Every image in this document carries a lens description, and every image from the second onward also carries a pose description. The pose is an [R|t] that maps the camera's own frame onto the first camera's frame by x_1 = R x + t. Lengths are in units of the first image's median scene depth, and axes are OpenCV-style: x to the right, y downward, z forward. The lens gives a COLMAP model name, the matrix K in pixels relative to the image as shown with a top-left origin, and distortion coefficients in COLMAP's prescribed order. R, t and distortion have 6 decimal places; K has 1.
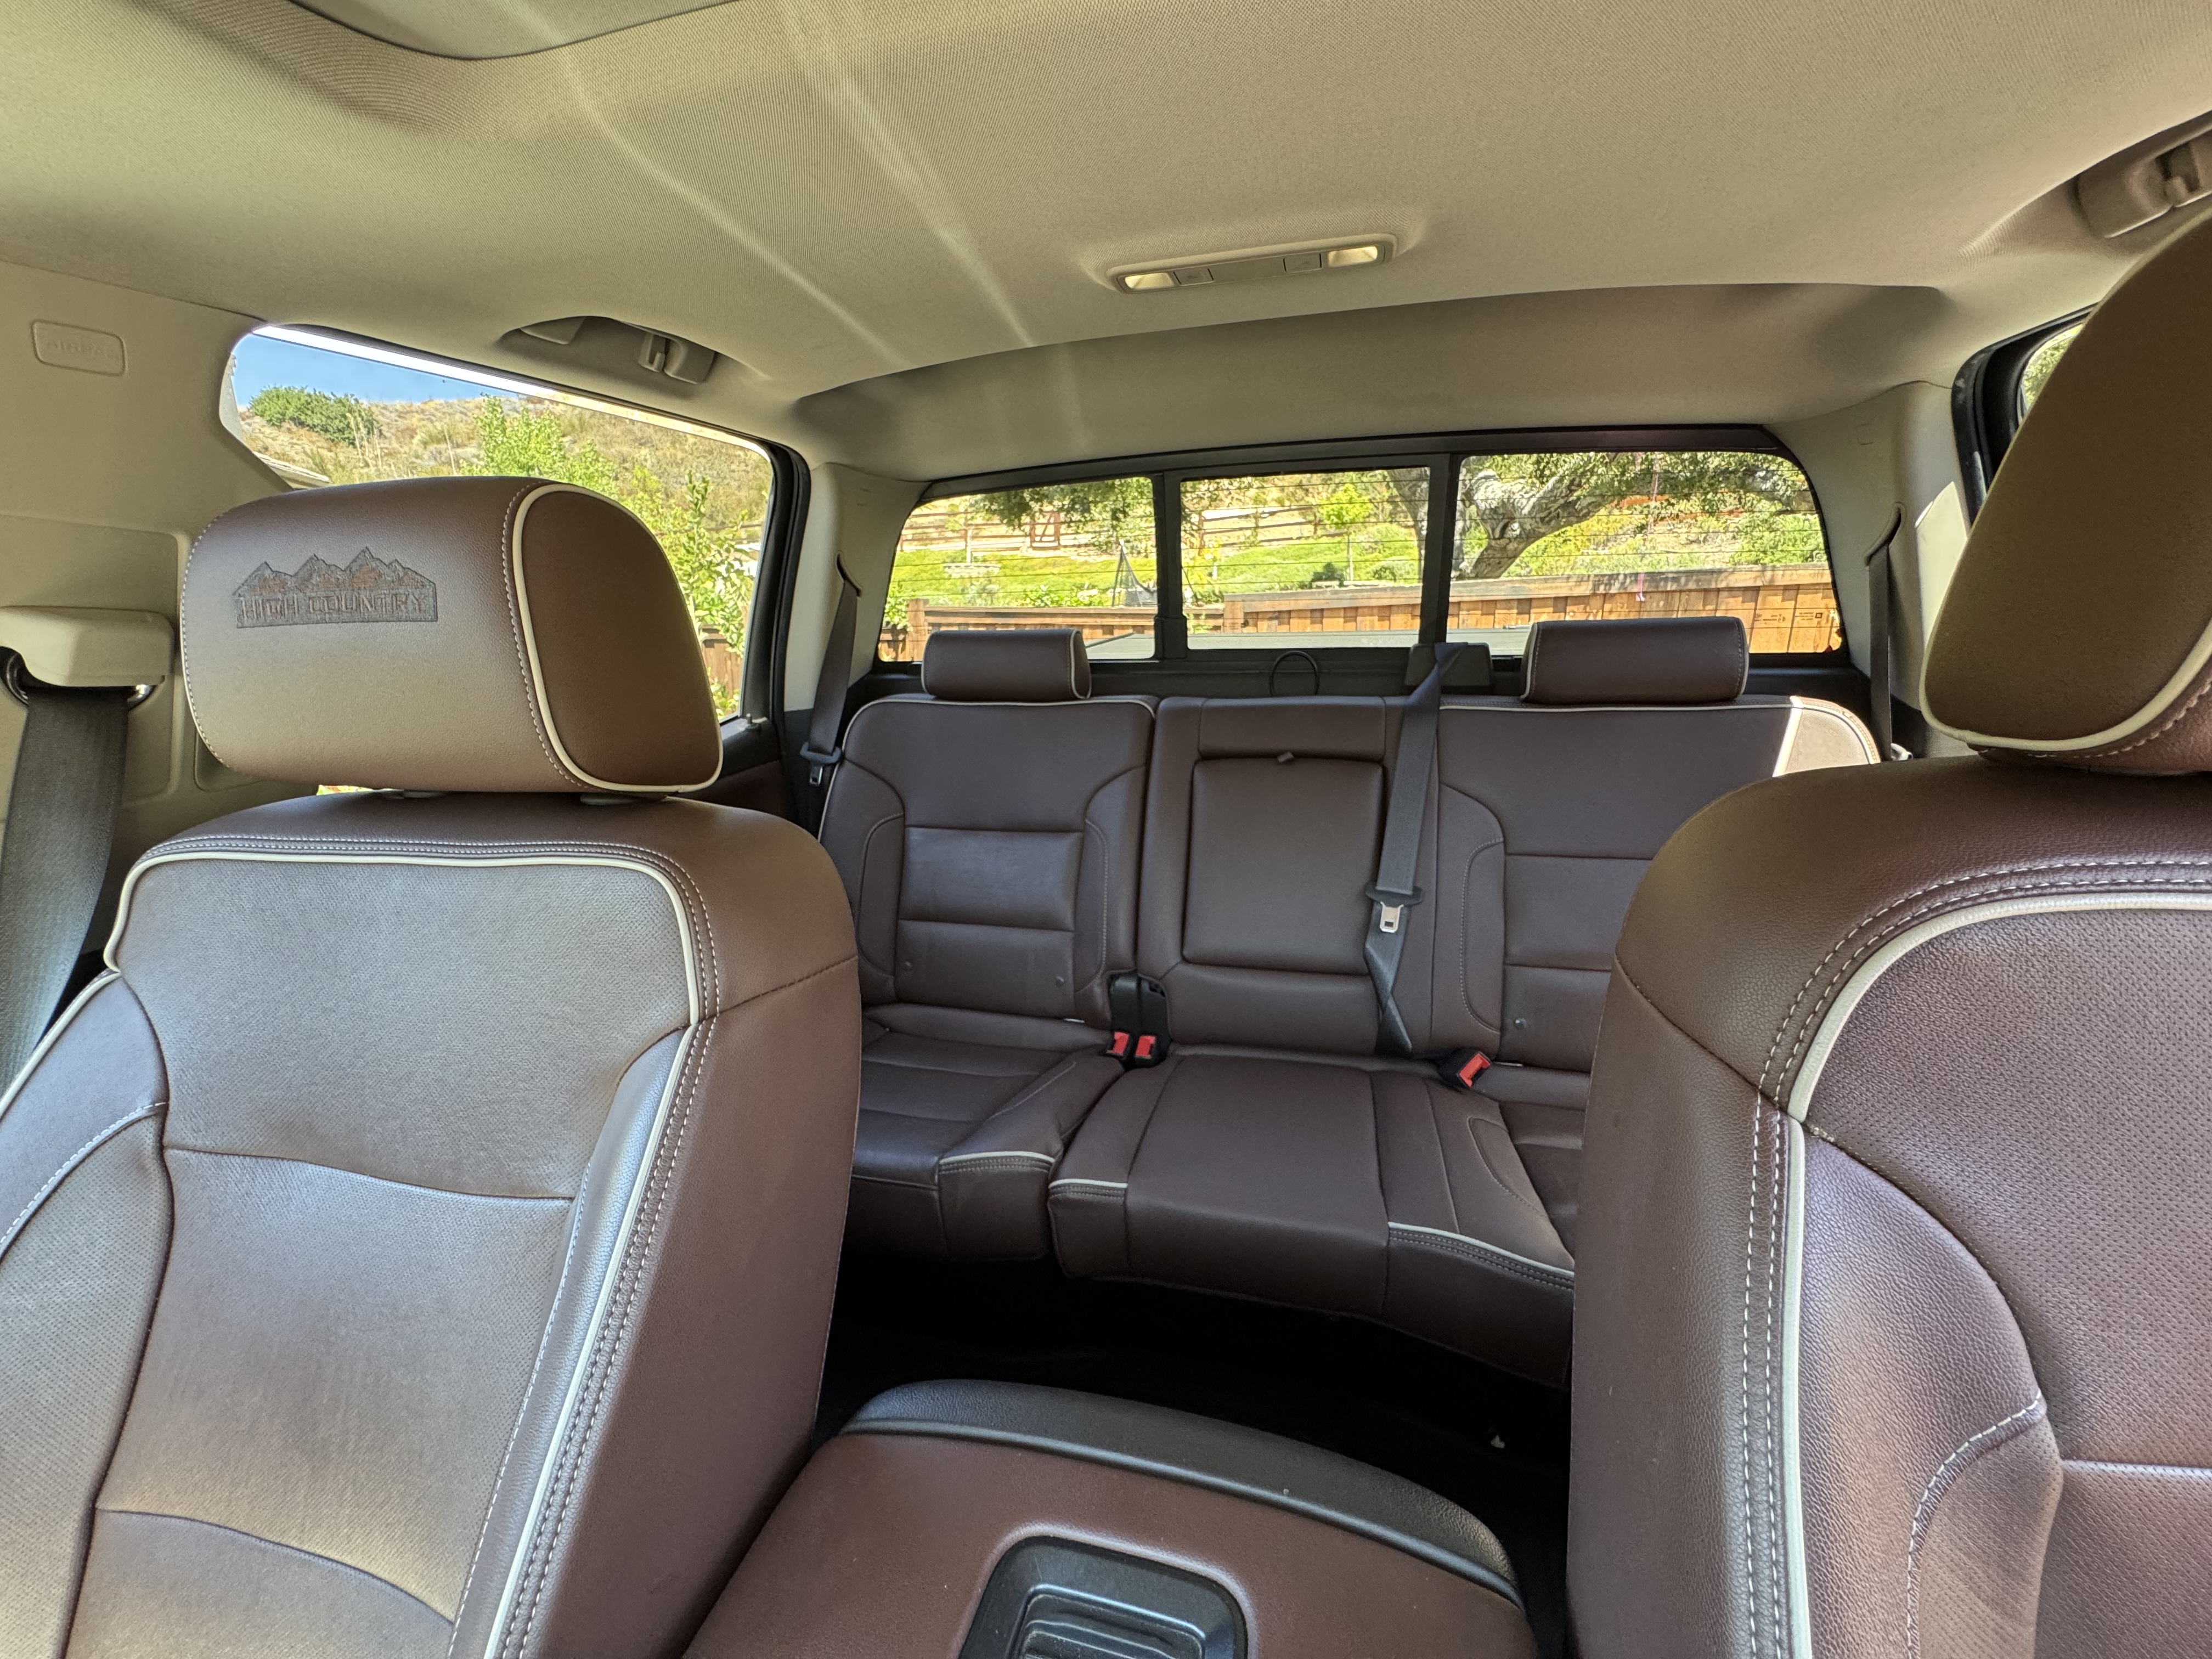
lens RADIAL K [[893.6, 0, 1106.0], [0, 893.6, 829.5], [0, 0, 1]] dist [-0.004758, -0.000461]
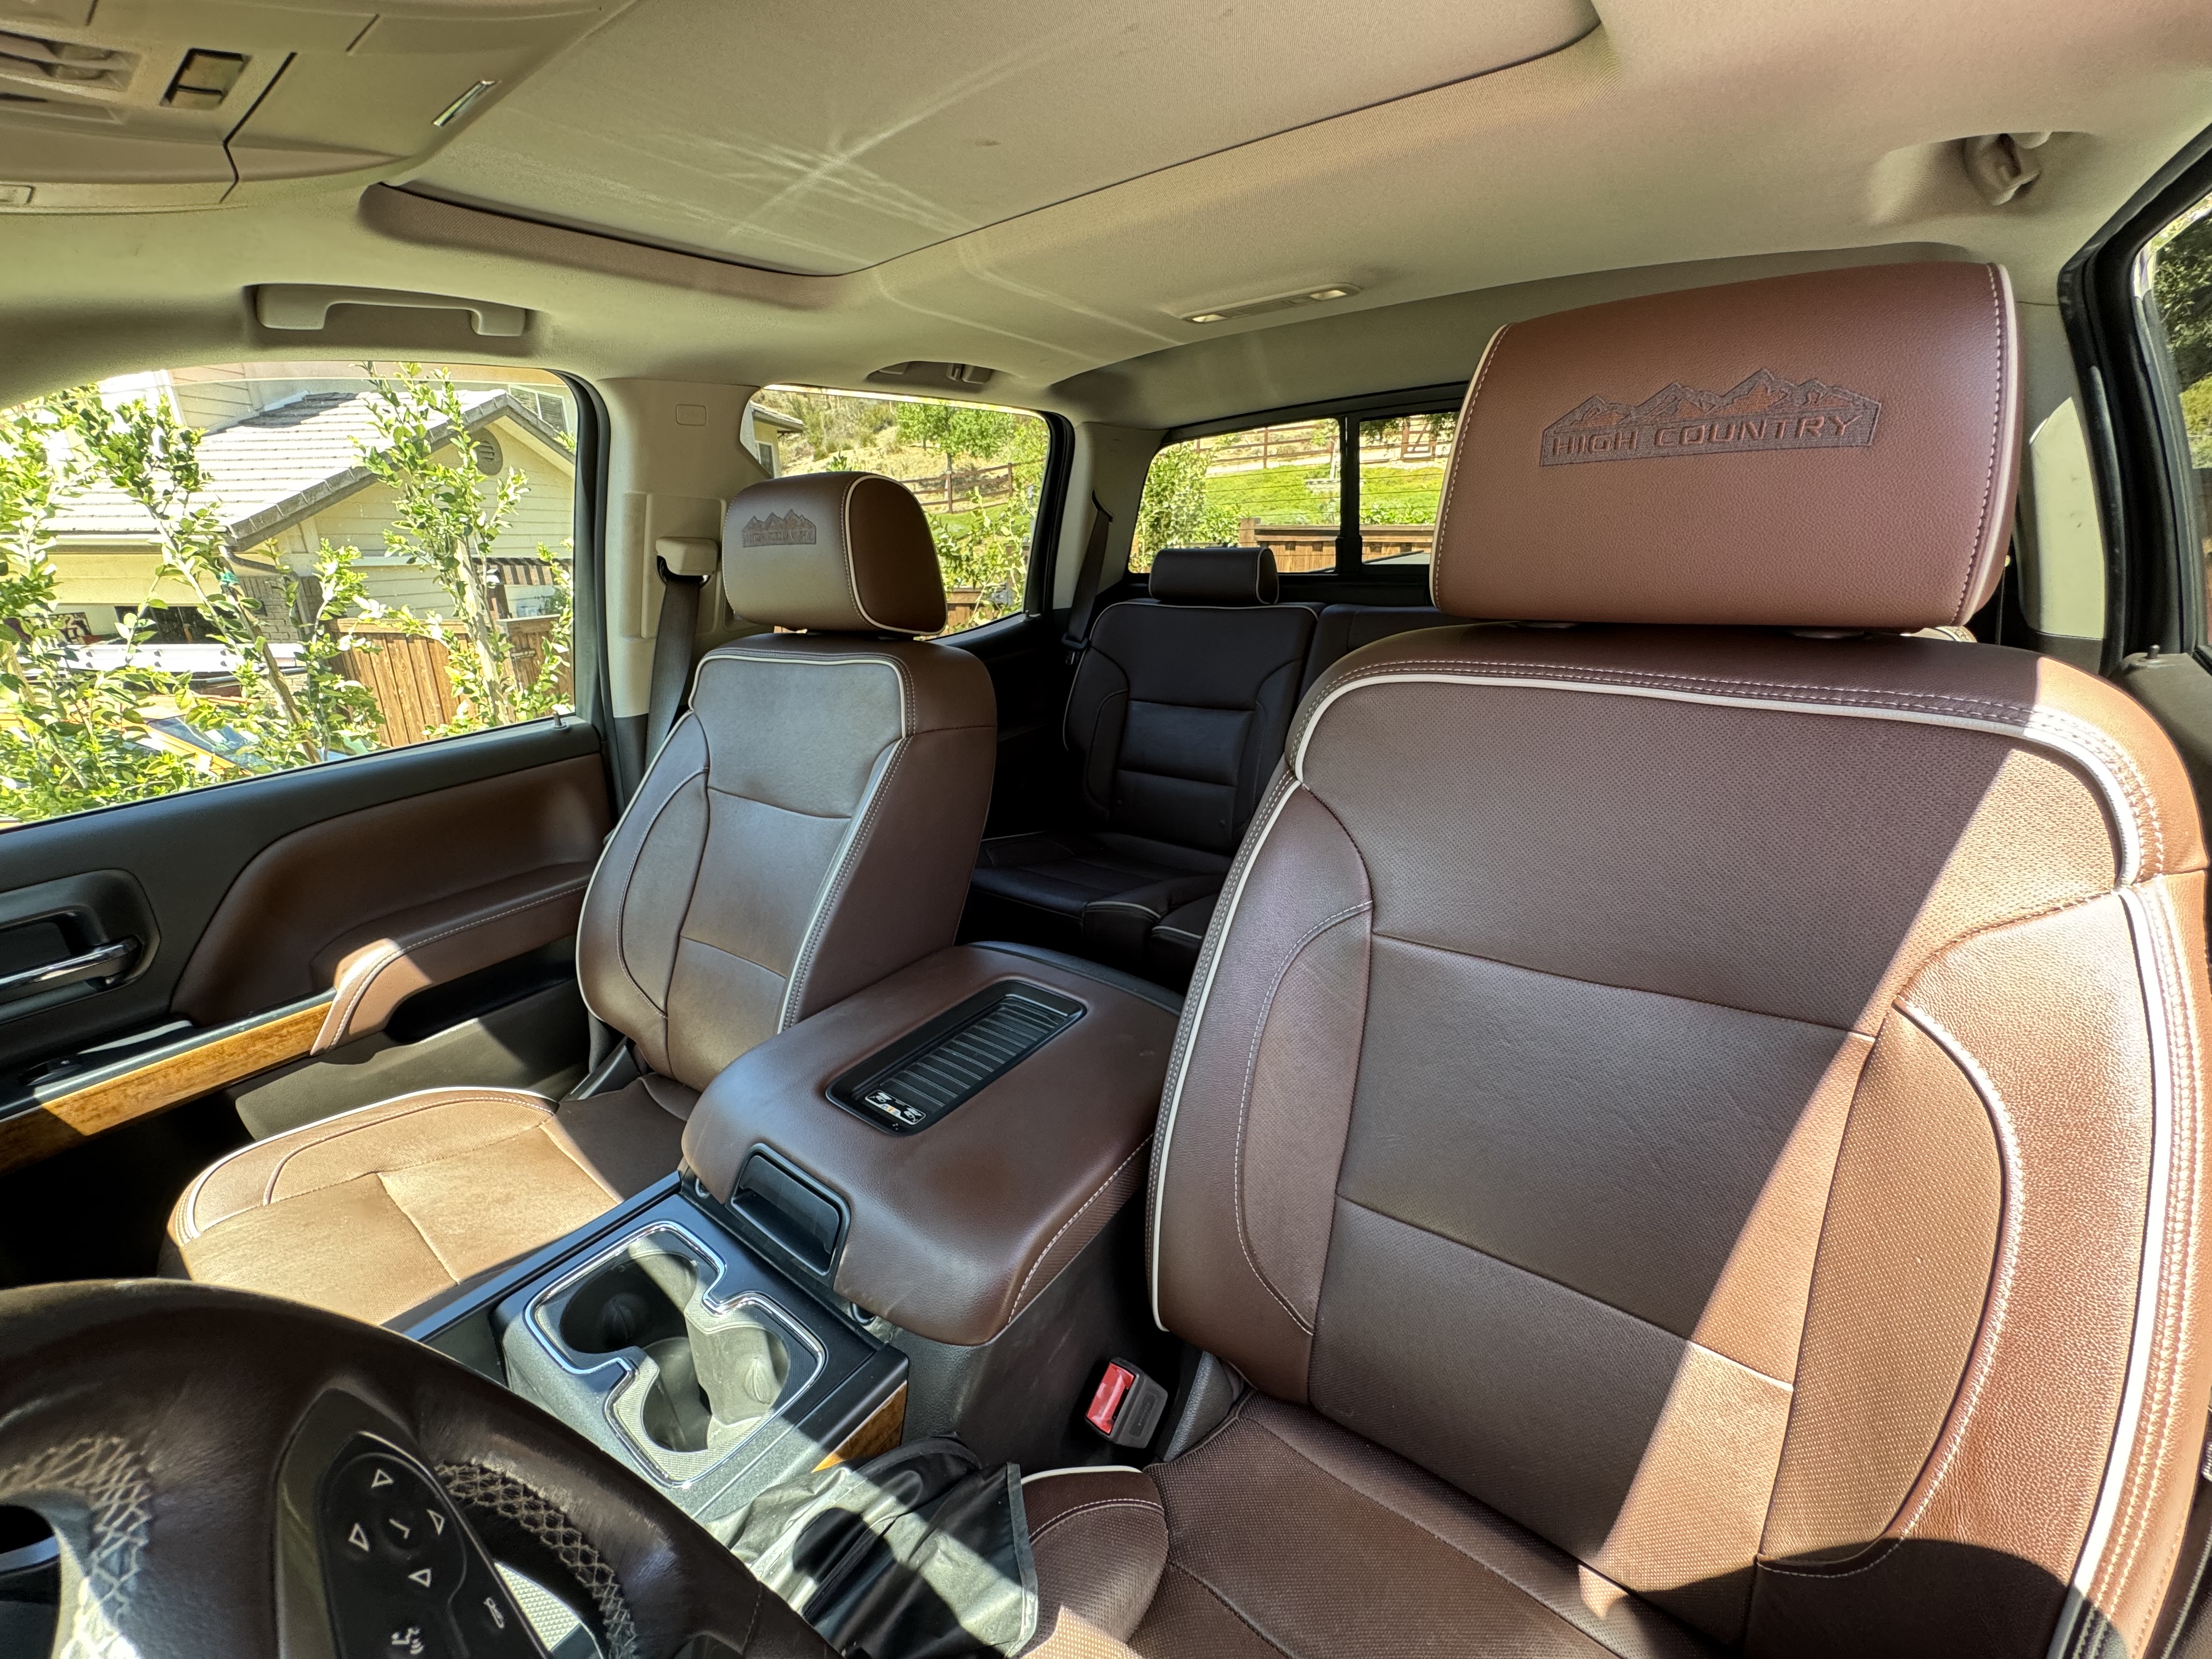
lens RADIAL K [[893.6, 0, 1106.0], [0, 893.6, 829.5], [0, 0, 1]] dist [-0.004758, -0.000461]
pose [[0.925675, 0.112085, -0.361335, 0.257650], [-0.080976, 0.991670, 0.100169, 0.060760], [0.369552, -0.063465, 0.927040, -0.268038]]
